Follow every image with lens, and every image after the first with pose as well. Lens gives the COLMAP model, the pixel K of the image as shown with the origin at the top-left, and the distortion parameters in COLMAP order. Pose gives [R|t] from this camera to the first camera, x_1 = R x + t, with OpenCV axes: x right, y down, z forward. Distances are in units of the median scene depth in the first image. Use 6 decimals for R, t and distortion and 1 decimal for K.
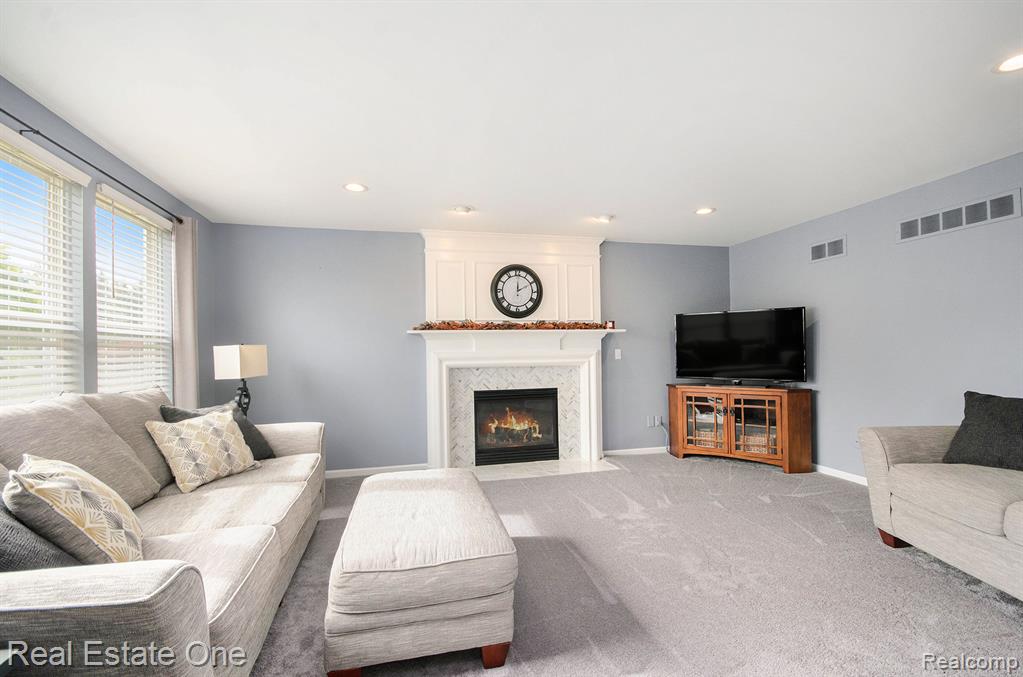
lens RADIAL K [[464.8, 0, 531.6], [0, 464.8, 338.3], [0, 0, 1]] dist [0.005150, 0.000545]
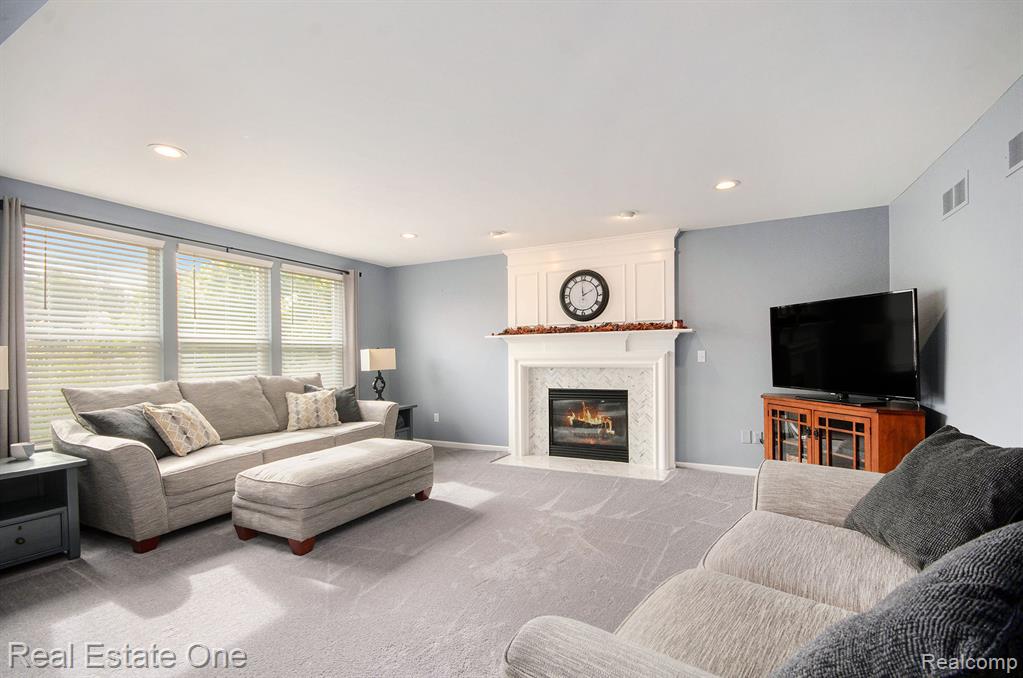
lens RADIAL K [[464.8, 0, 512.9], [0, 464.8, 347.9], [0, 0, 1]] dist [0.005150, 0.000545]
pose [[0.755813, -0.002905, -0.654781, 0.551185], [0.020313, 0.999613, 0.019013, -0.006814], [0.654472, -0.027671, 0.755580, 0.106564]]
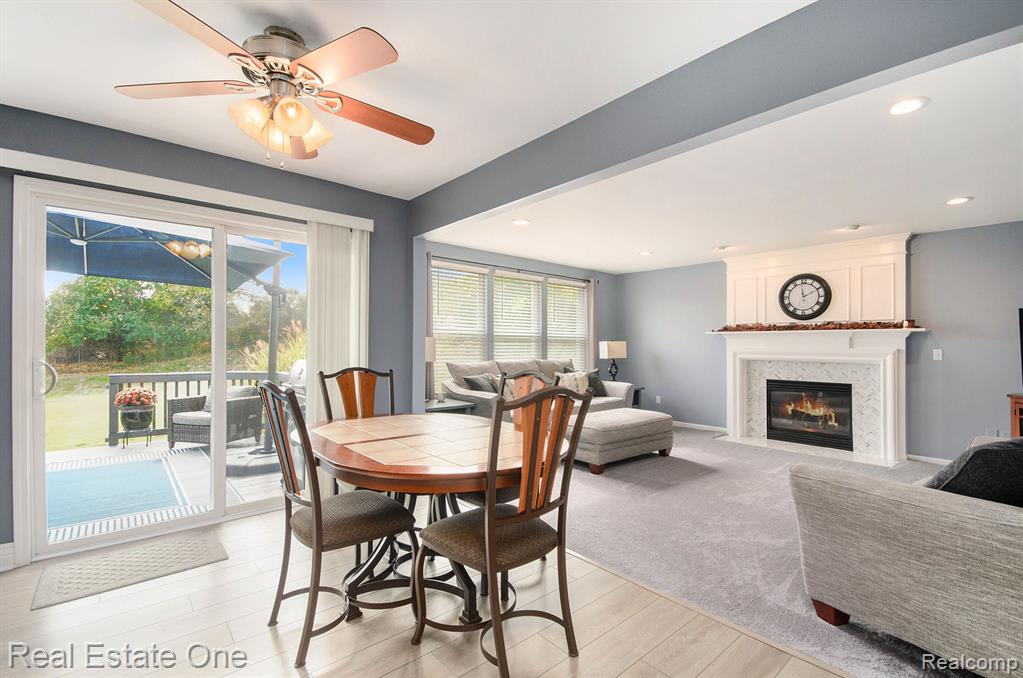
lens RADIAL K [[464.8, 0, 511.1], [0, 464.8, 328.1], [0, 0, 1]] dist [0.005150, 0.000545]
pose [[0.448692, -0.012907, -0.893593, 0.704071], [0.009747, 0.999907, -0.009548, -0.019872], [0.893633, -0.004426, 0.448776, -0.184122]]
